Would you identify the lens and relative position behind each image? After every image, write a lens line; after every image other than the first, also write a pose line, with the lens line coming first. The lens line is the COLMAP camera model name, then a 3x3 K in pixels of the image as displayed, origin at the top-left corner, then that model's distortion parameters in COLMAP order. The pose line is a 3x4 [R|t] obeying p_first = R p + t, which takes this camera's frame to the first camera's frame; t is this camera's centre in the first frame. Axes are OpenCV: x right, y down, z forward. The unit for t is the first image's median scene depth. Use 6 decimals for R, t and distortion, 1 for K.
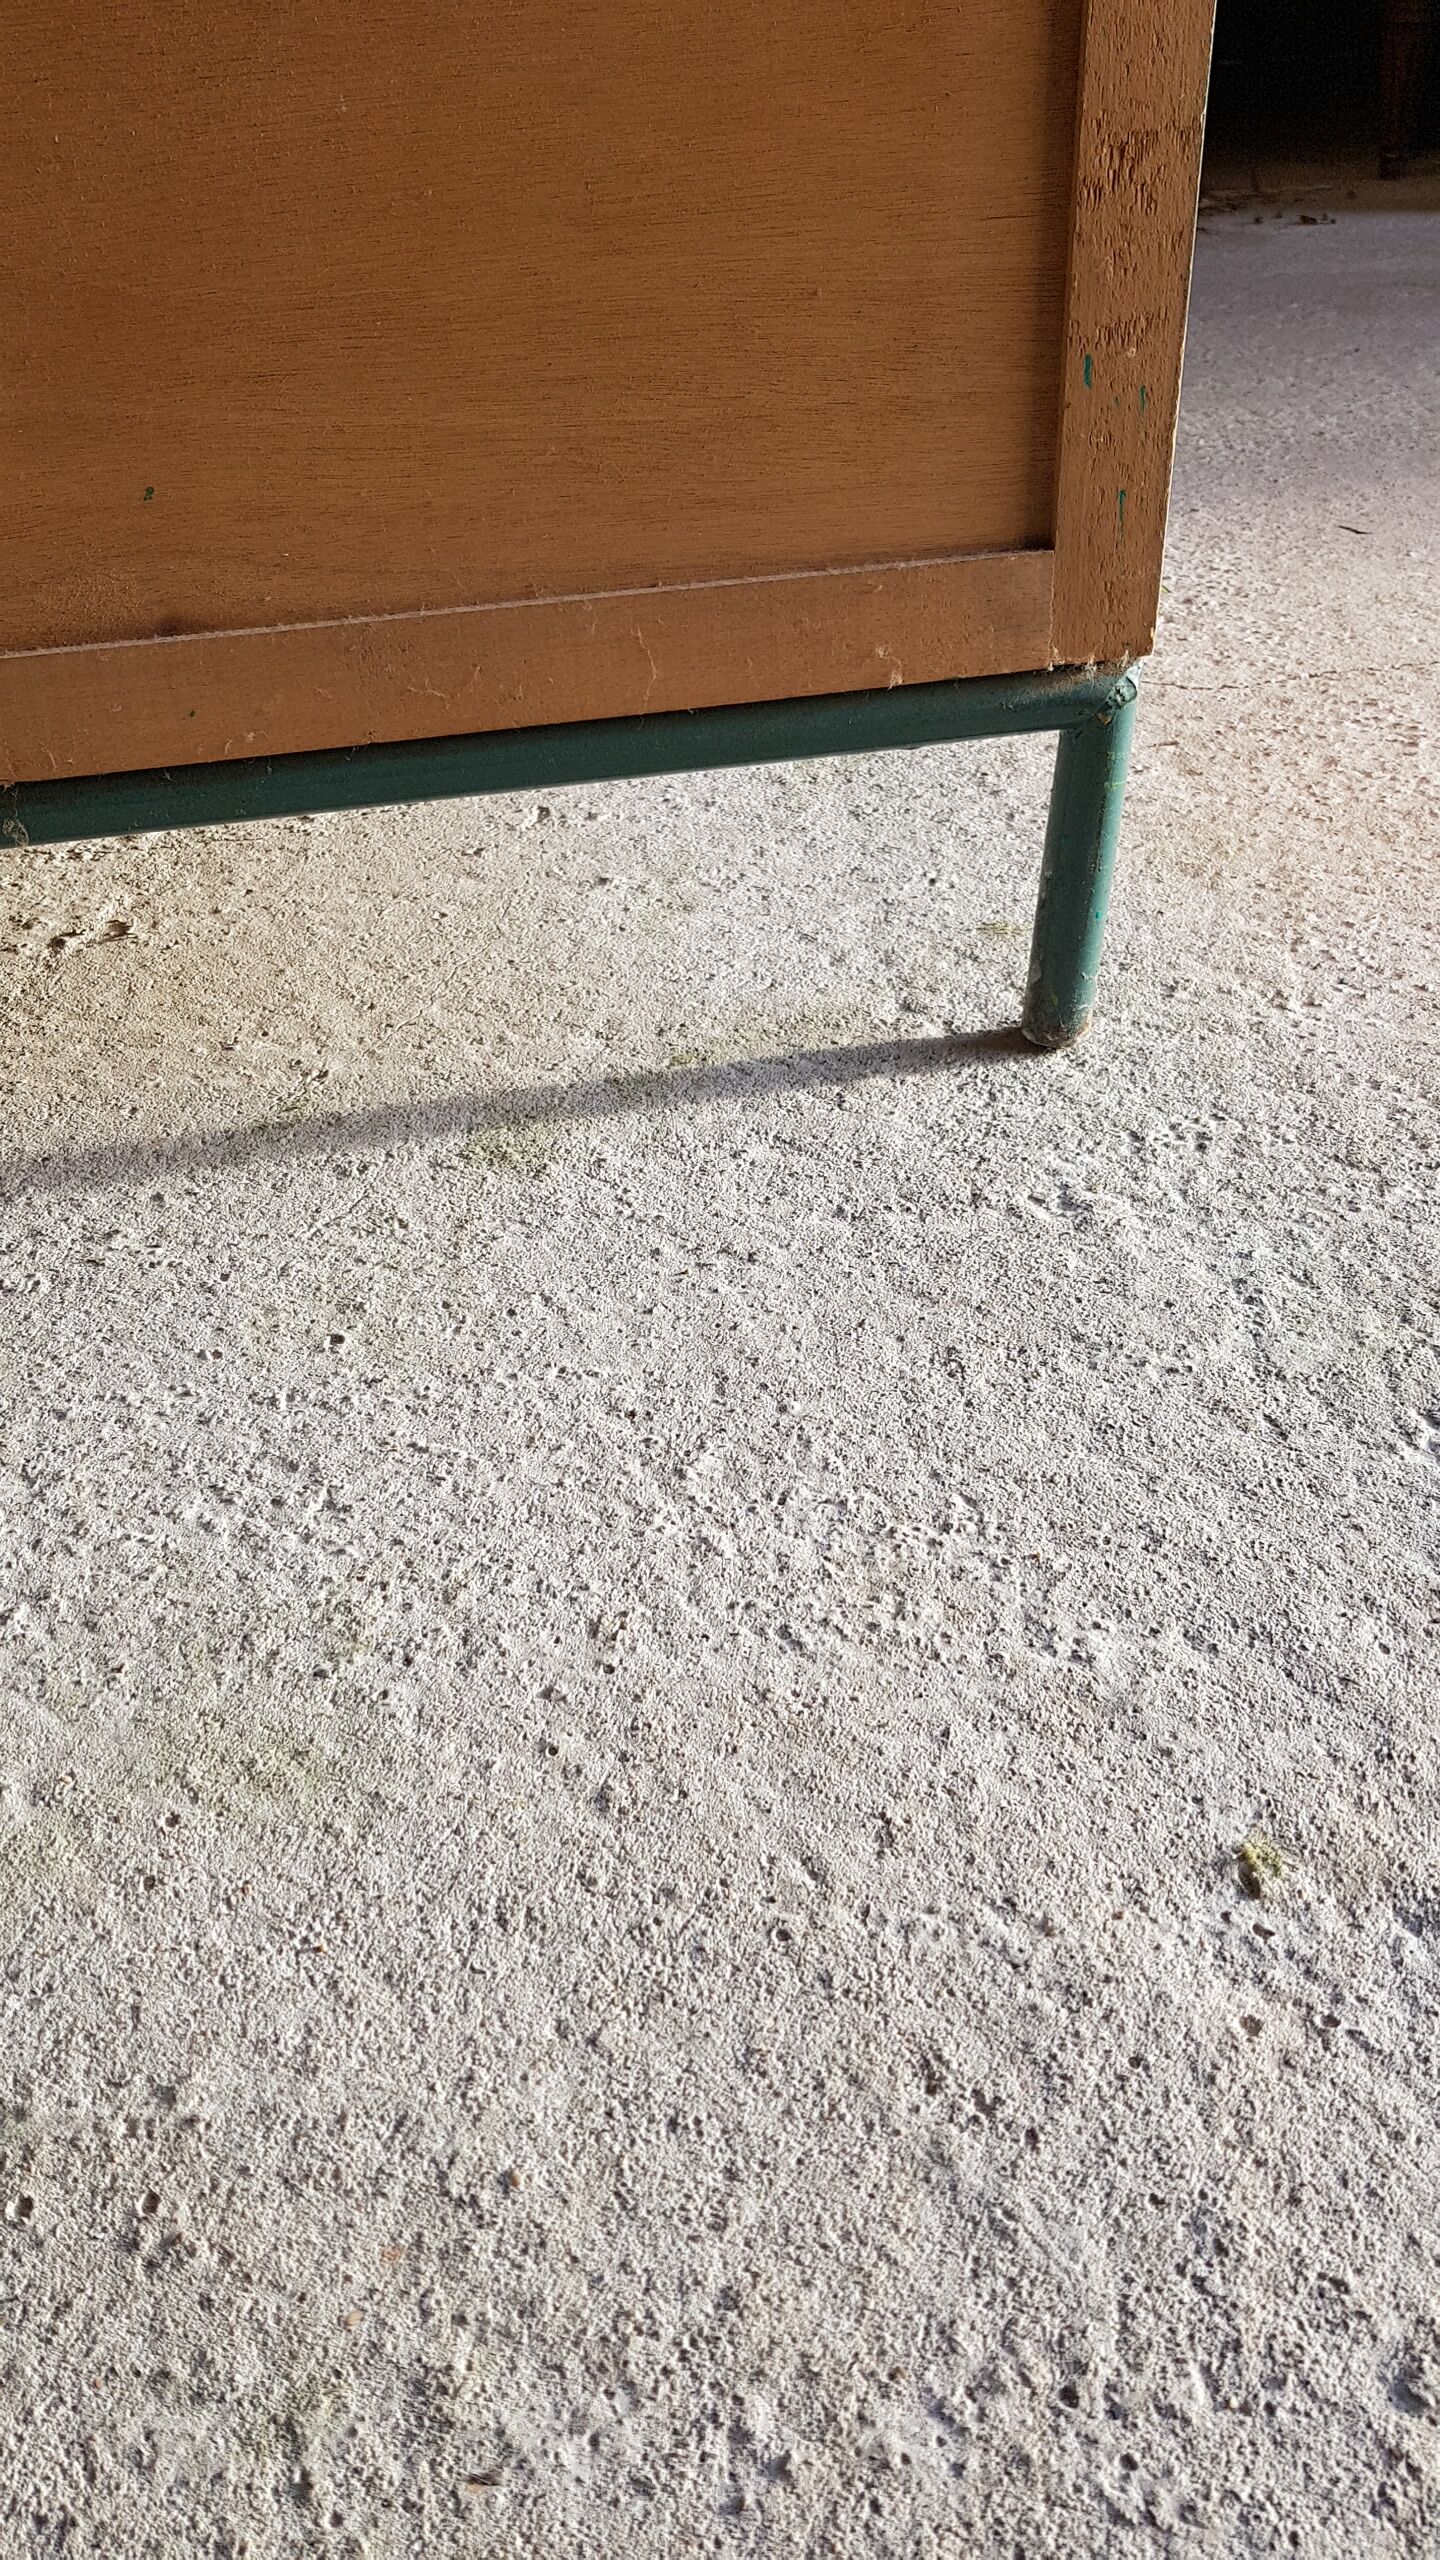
lens RADIAL K [[2076.4, 0, 708.5], [0, 2076.4, 1315.3], [0, 0, 1]] dist [-0.003156, -0.008570]
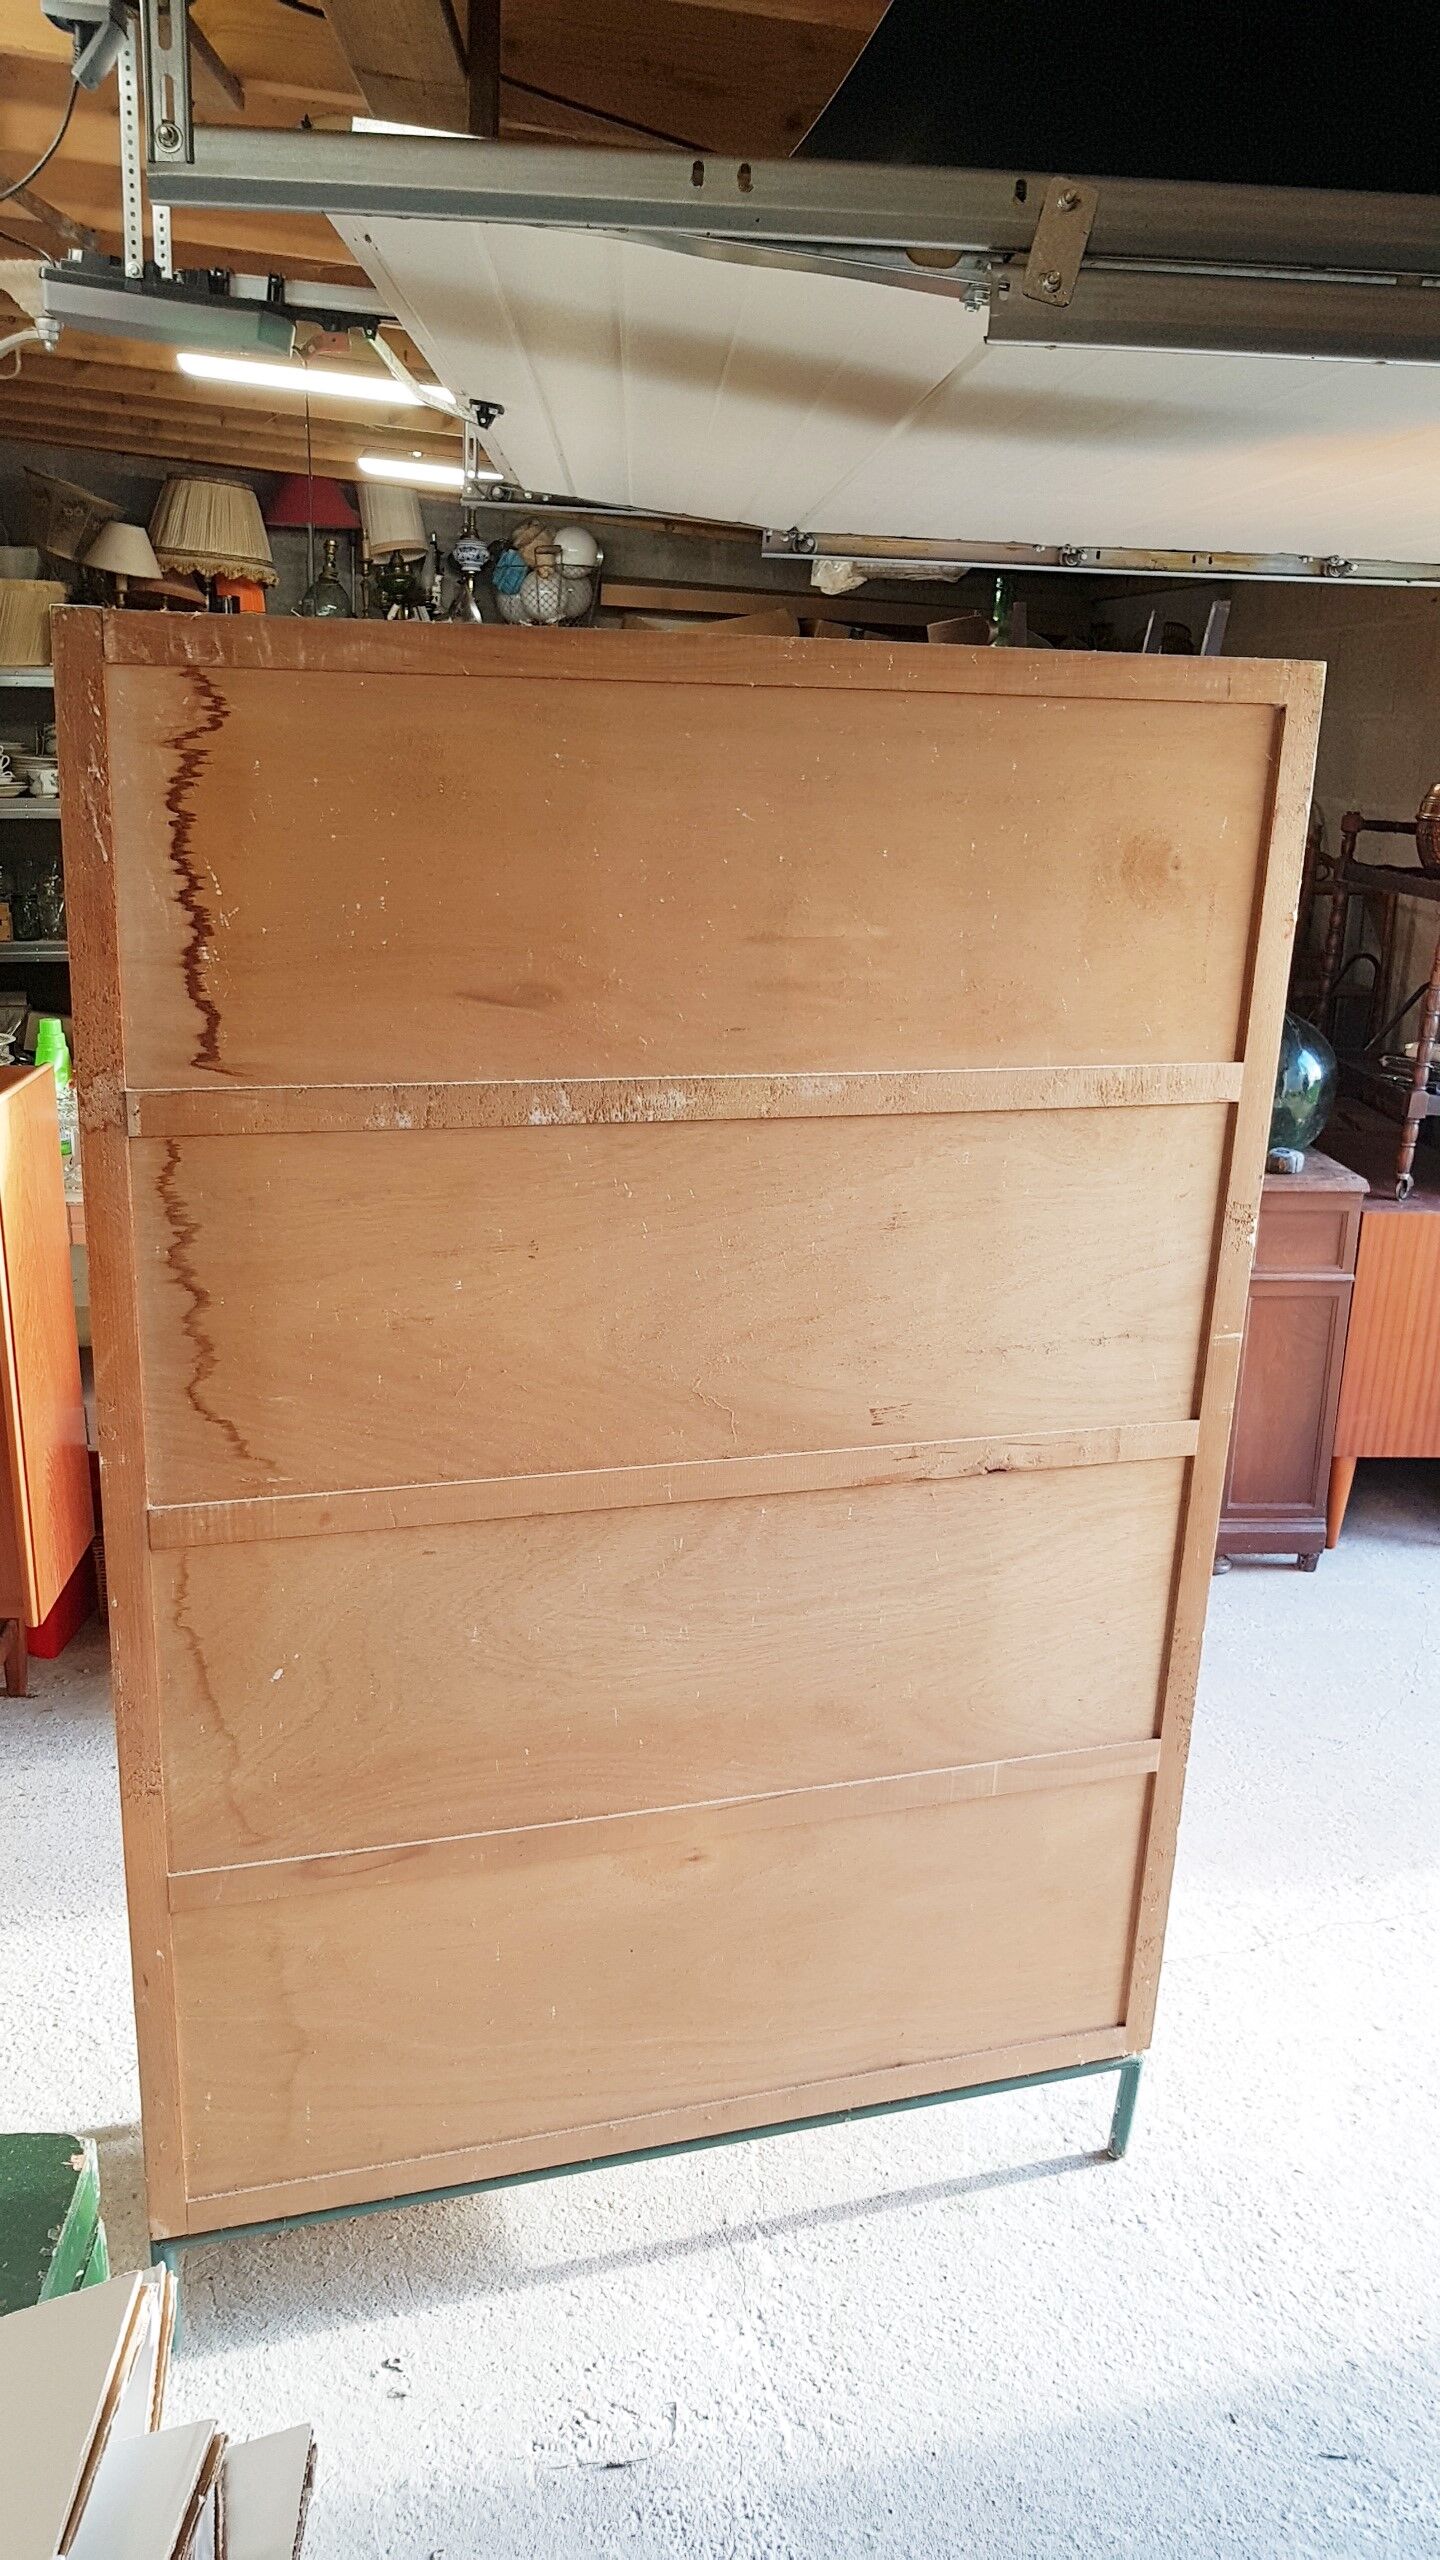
lens RADIAL K [[2076.4, 0, 708.5], [0, 2076.4, 1315.3], [0, 0, 1]] dist [-0.003156, -0.008570]
pose [[0.989806, 0.032778, 0.138598, -1.122724], [0.016775, 0.939551, -0.341999, -0.324920], [-0.141429, 0.340838, 0.929423, -2.737130]]
